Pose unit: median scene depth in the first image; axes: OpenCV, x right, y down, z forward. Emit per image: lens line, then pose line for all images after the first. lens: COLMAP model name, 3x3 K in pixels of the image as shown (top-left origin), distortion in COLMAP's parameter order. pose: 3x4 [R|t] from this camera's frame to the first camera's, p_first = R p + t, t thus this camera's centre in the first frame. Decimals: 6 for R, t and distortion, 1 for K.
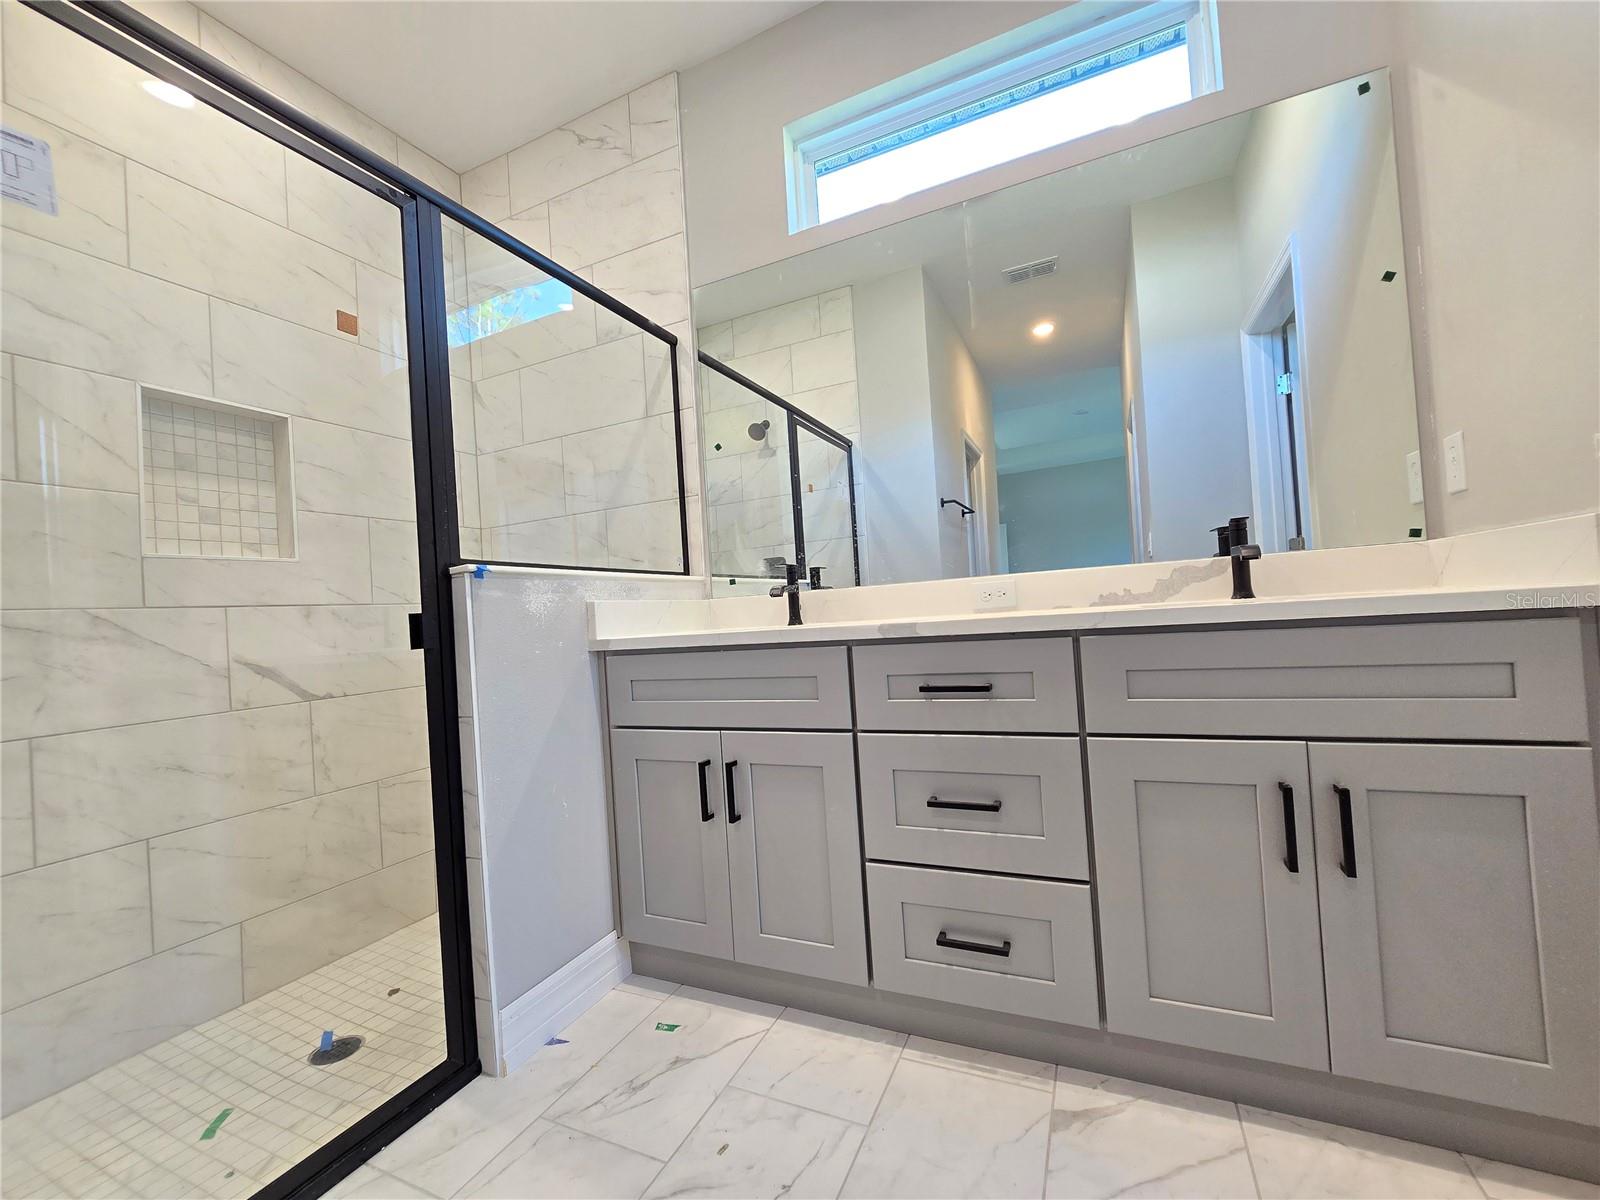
lens RADIAL K [[652.8, 0, 788.7], [0, 652.8, 605.5], [0, 0, 1]] dist [-0.009825, 0.002840]
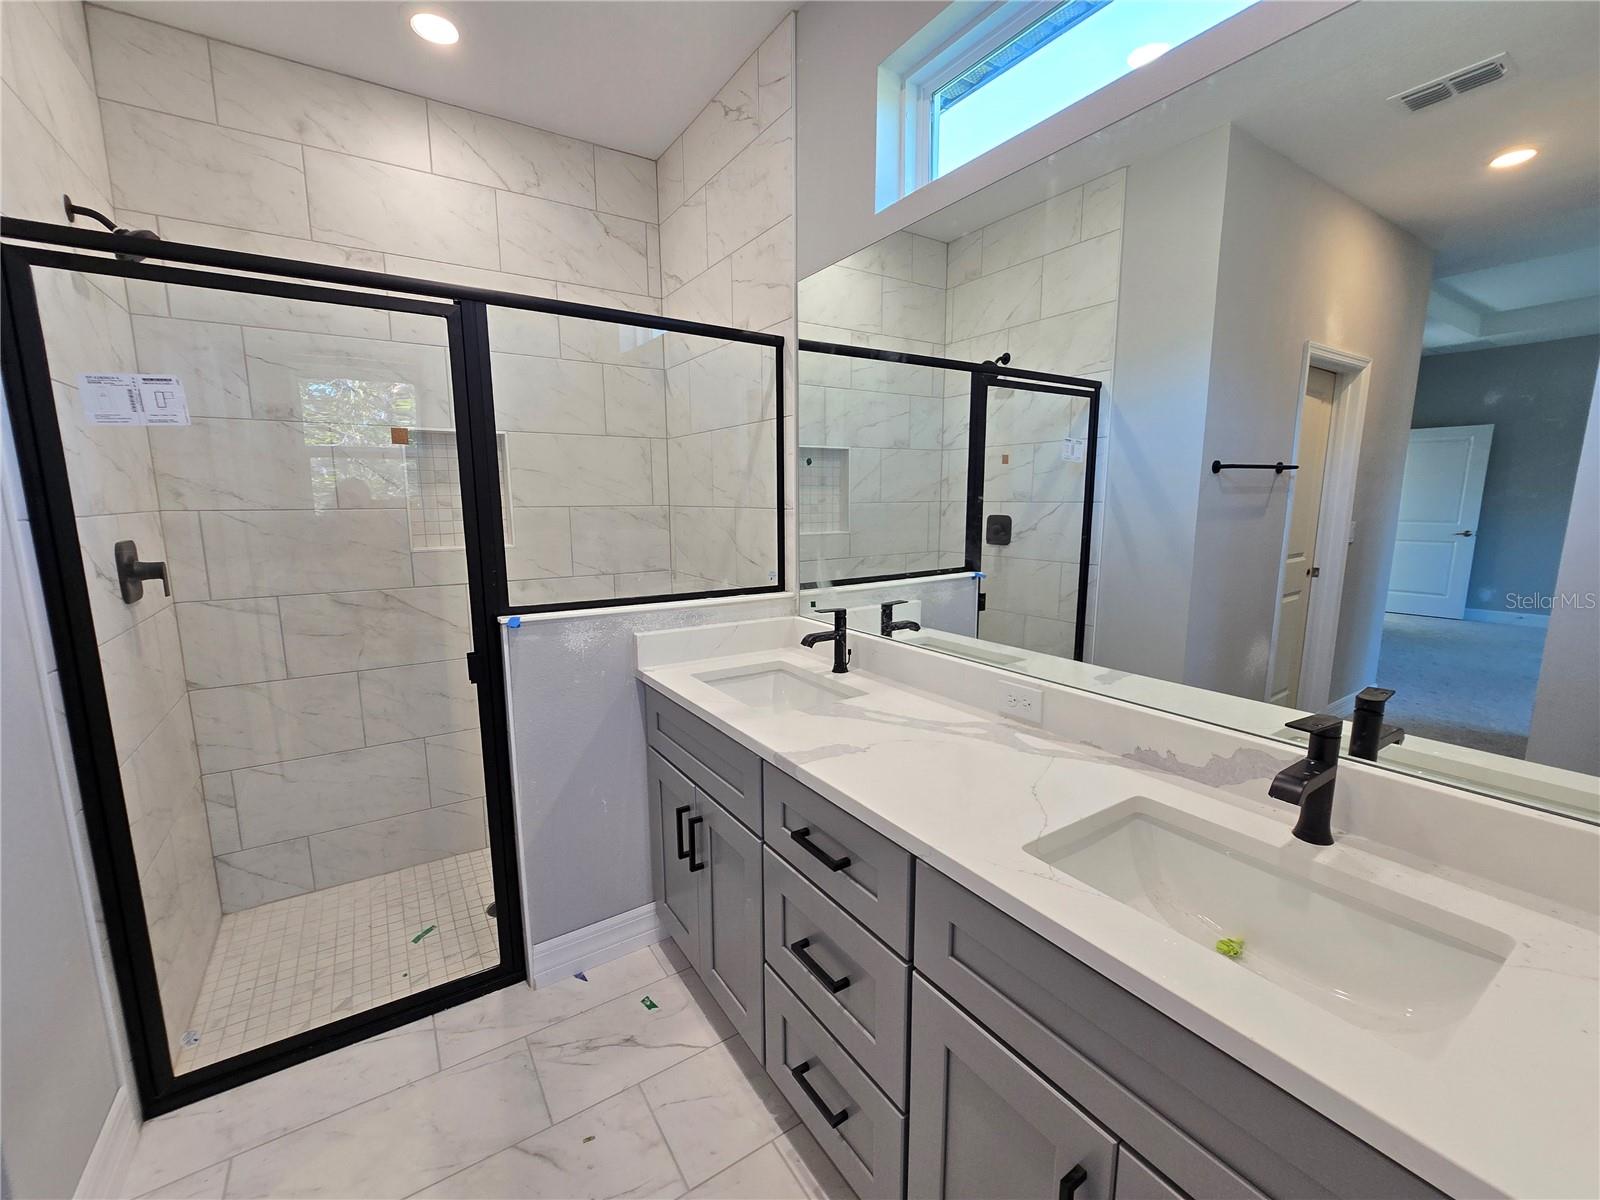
lens RADIAL K [[652.8, 0, 807.9], [0, 652.8, 596.4], [0, 0, 1]] dist [-0.009825, 0.002840]
pose [[0.853944, 0.139546, -0.501305, 0.531479], [-0.042388, 0.978824, 0.200265, -0.325913], [0.518636, -0.149765, 0.841776, 0.233407]]
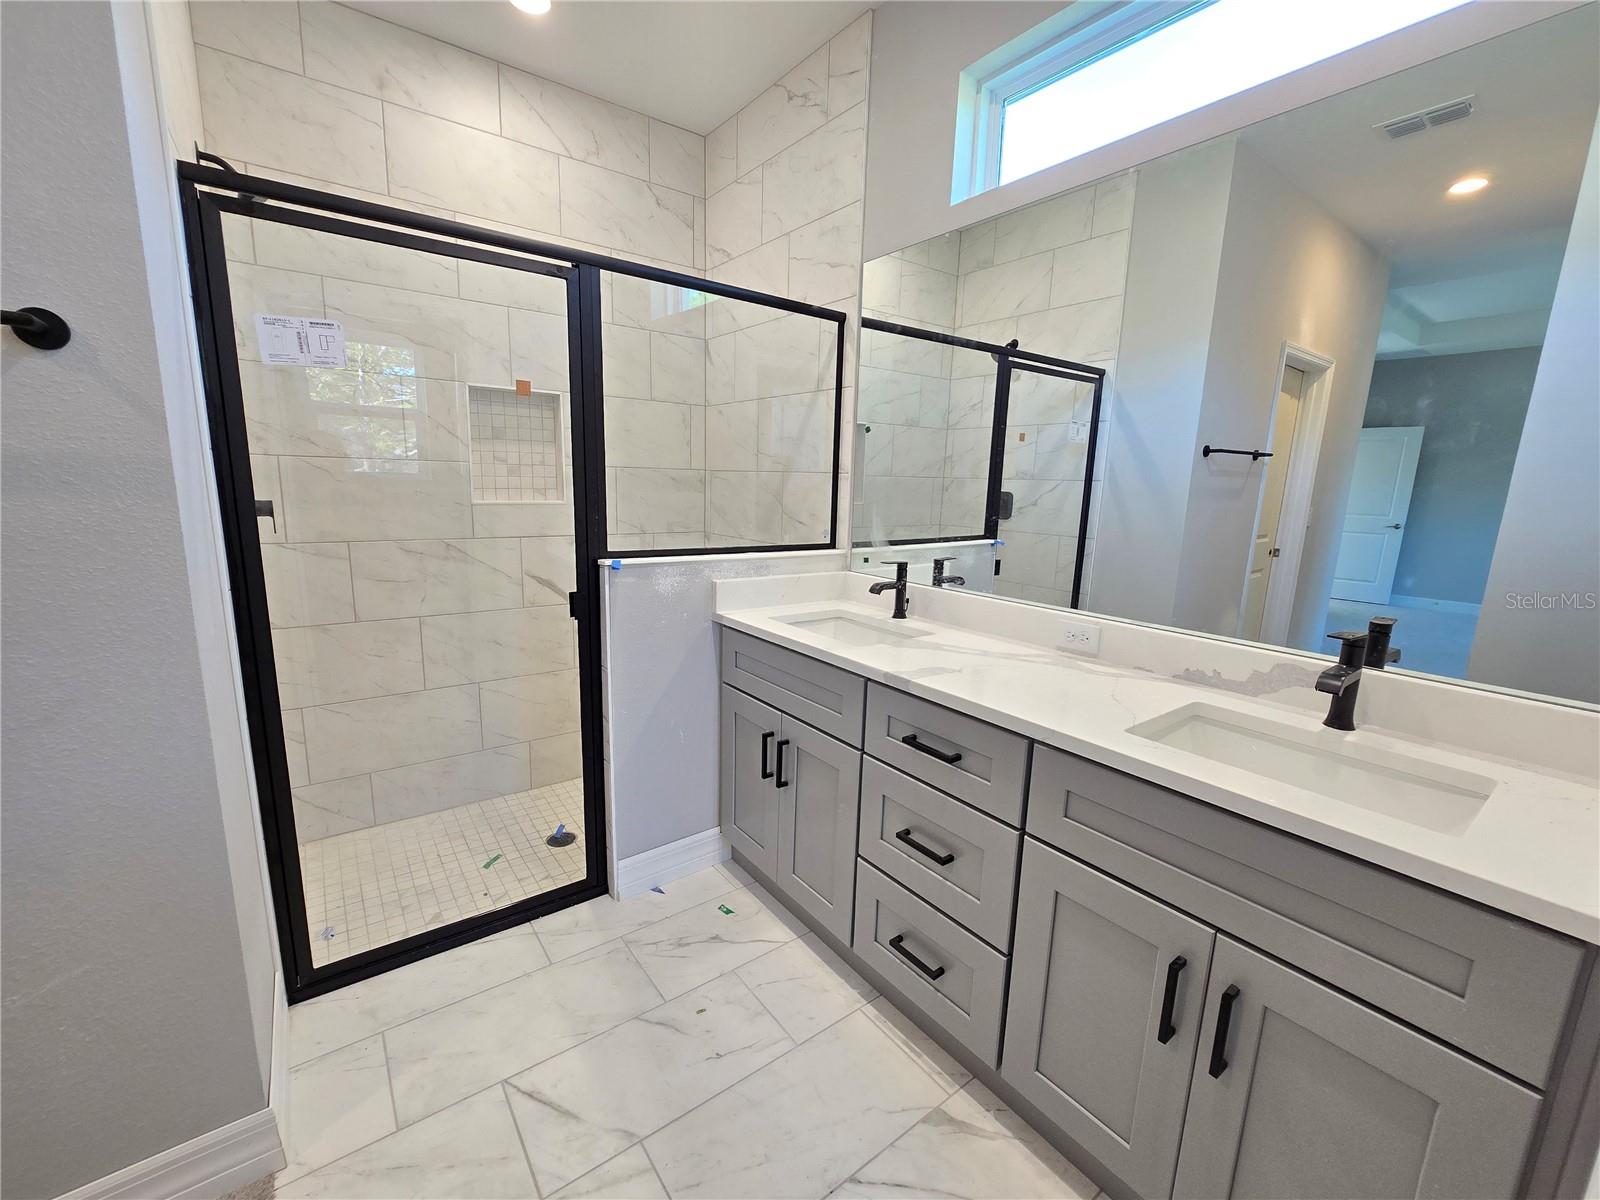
lens RADIAL K [[652.8, 0, 803.2], [0, 652.8, 598.2], [0, 0, 1]] dist [-0.009825, 0.002840]
pose [[0.881959, 0.172280, -0.438711, 0.410621], [-0.077606, 0.971179, 0.225363, -0.281040], [0.464893, -0.164715, 0.869910, 0.003185]]
